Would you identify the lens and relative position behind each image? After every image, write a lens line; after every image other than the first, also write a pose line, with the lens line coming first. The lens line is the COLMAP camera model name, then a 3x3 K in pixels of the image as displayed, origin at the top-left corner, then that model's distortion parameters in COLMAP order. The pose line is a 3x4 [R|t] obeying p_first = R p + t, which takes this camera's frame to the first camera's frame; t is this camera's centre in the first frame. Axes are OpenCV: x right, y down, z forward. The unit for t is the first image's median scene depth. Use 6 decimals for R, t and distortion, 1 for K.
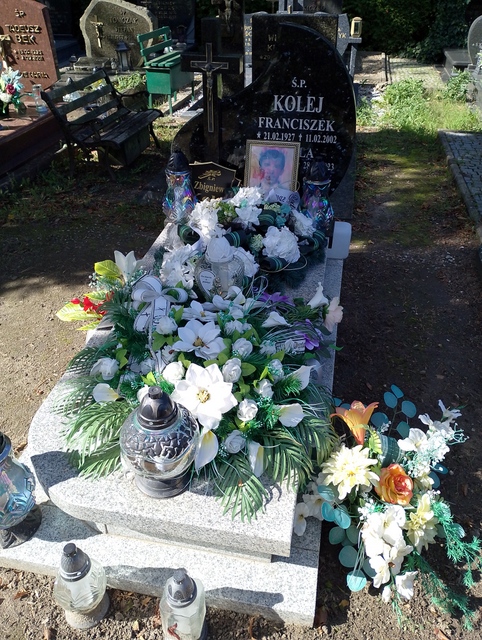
lens RADIAL K [[528.8, 0, 244.2], [0, 528.8, 320.3], [0, 0, 1]] dist [0.058214, -0.053031]
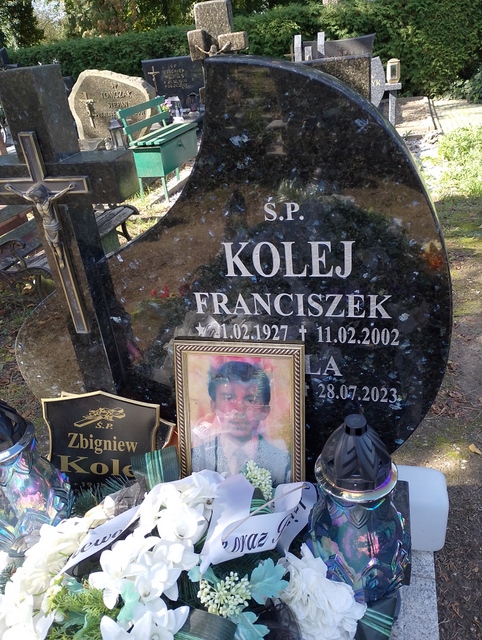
lens RADIAL K [[528.8, 0, 240.6], [0, 528.8, 323.1], [0, 0, 1]] dist [0.058214, -0.053031]
pose [[0.992930, -0.067408, -0.097705, 0.074812], [0.058538, 0.994132, -0.090968, -0.241496], [0.103263, 0.084606, 0.991049, 0.462782]]
